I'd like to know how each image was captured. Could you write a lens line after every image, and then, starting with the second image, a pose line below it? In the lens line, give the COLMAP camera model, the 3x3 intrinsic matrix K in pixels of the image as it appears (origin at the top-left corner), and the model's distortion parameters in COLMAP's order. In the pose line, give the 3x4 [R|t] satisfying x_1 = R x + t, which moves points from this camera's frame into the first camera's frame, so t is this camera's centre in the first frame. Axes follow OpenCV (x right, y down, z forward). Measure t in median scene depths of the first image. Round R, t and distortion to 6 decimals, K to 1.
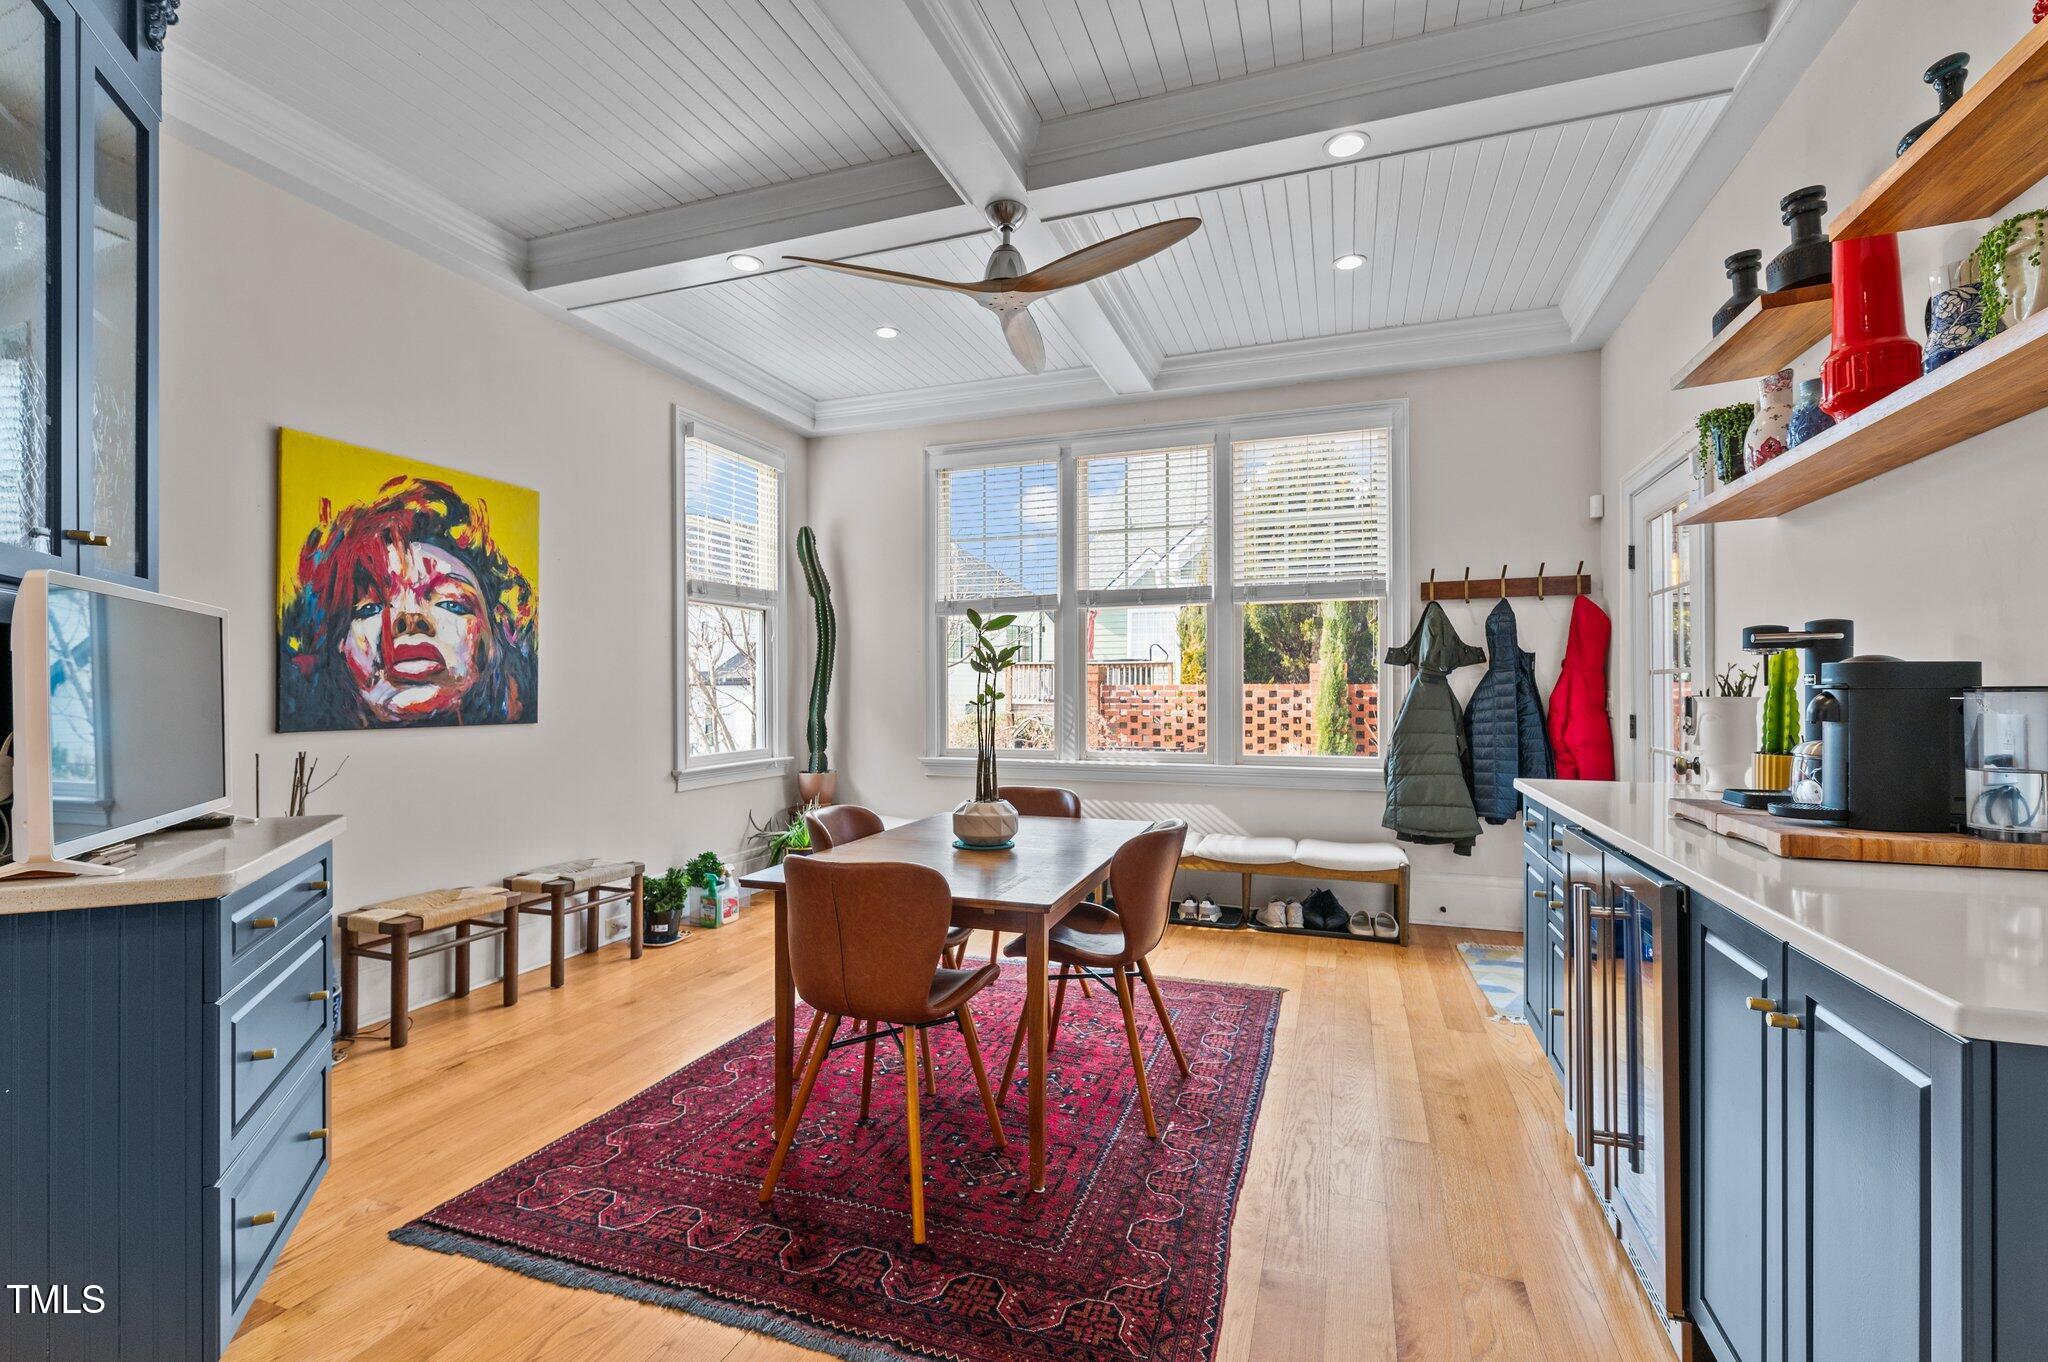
lens RADIAL K [[883.9, 0, 1016.4], [0, 883.9, 670.5], [0, 0, 1]] dist [0.000488, -0.000018]
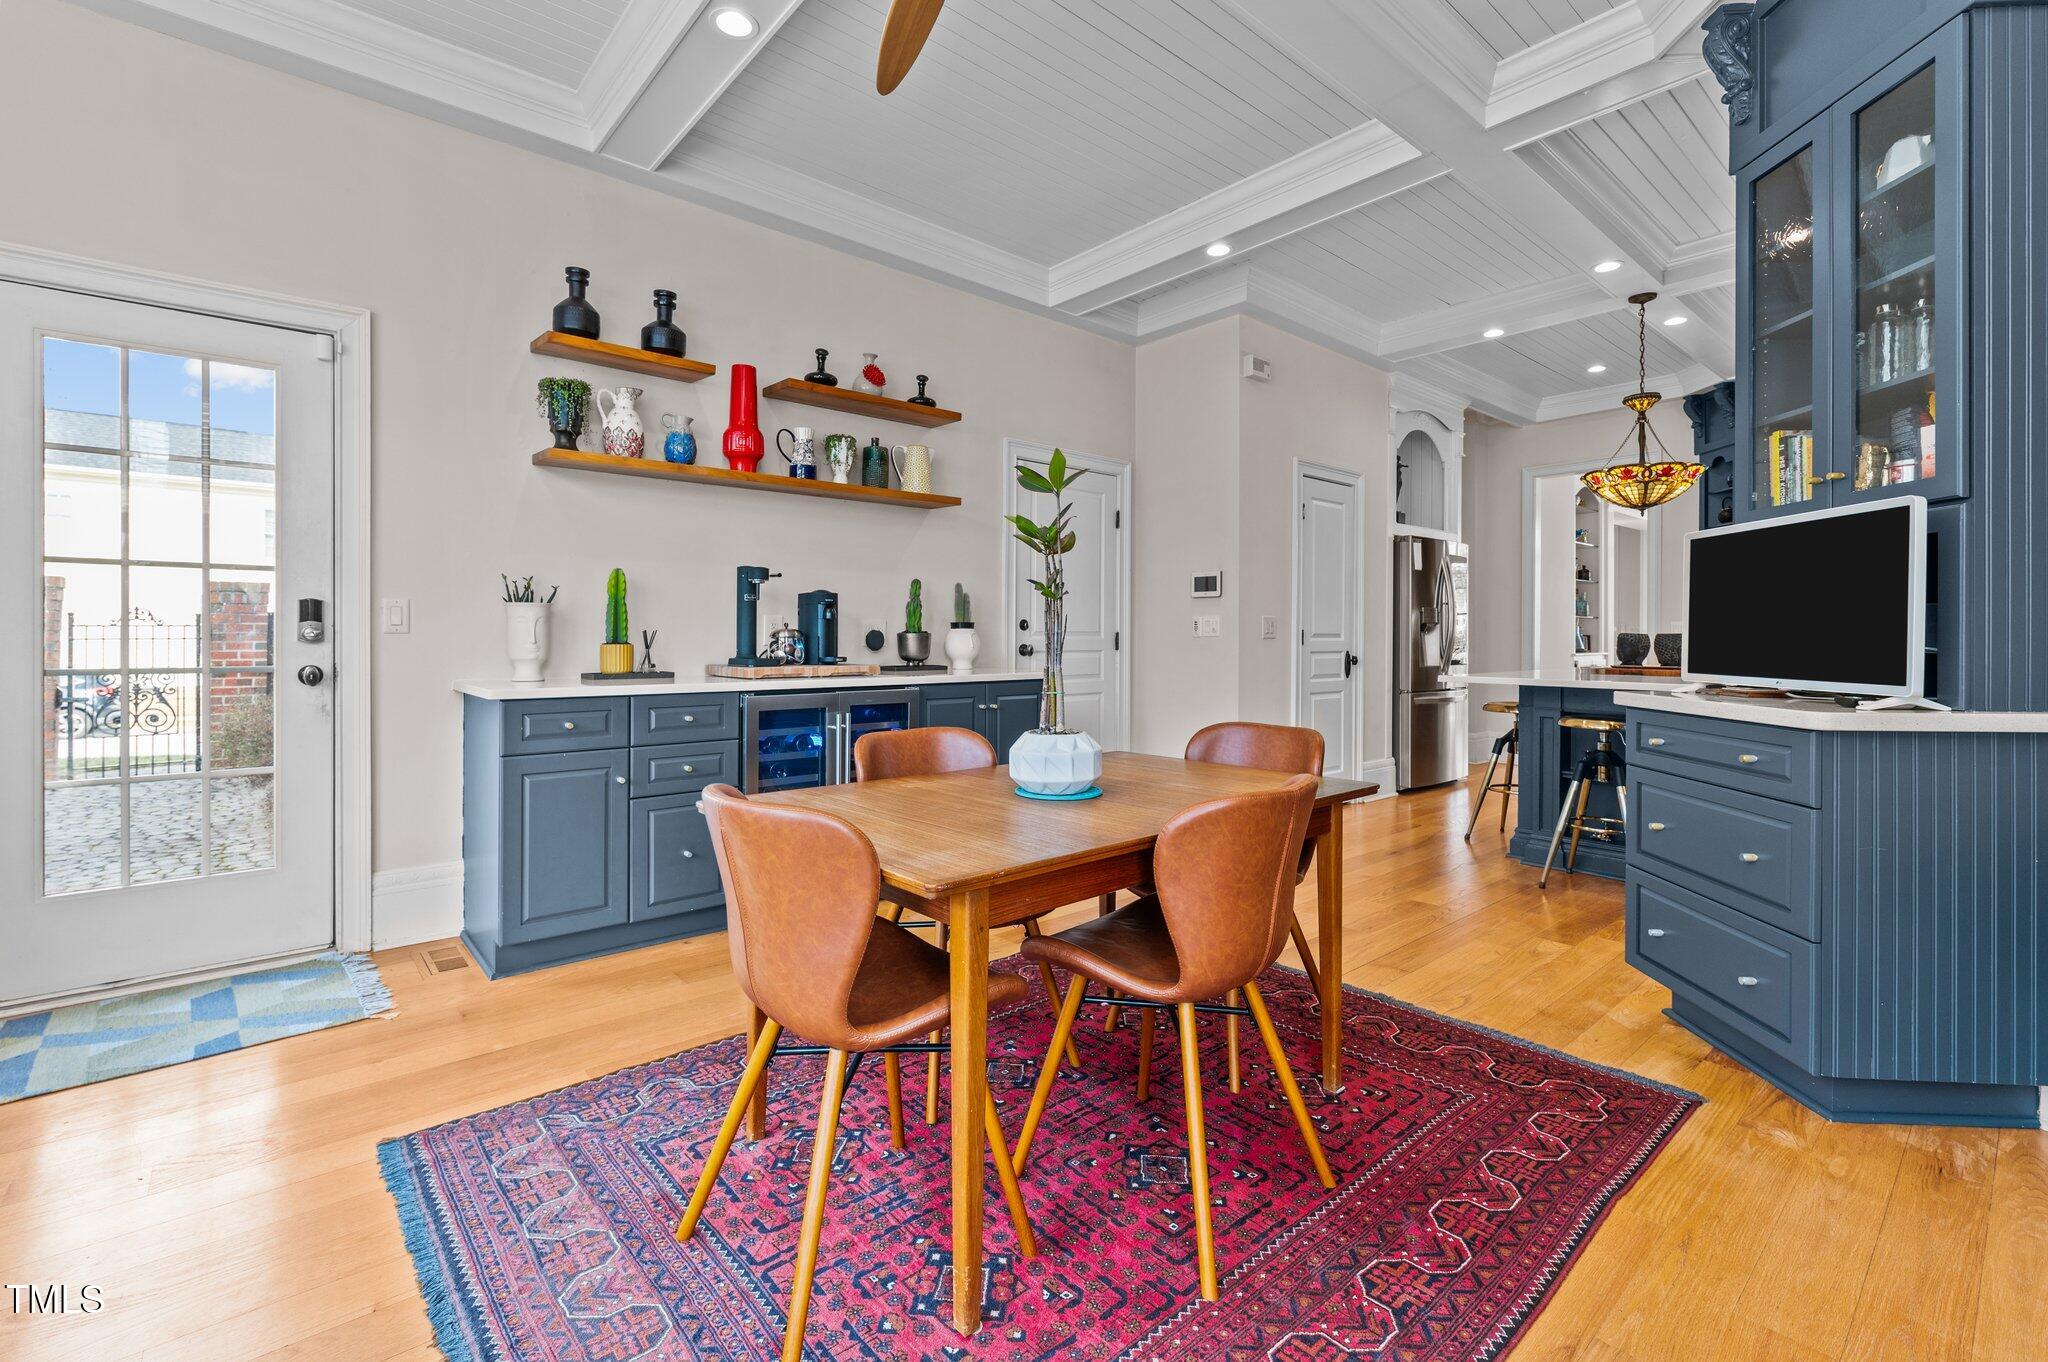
lens RADIAL K [[883.9, 0, 1016.4], [0, 883.9, 670.5], [0, 0, 1]] dist [0.000488, -0.000018]
pose [[-0.875713, -0.003792, 0.482818, -0.379851], [-0.004553, 0.999990, -0.000403, 0.107985], [-0.482811, -0.002551, -0.875721, 1.753288]]
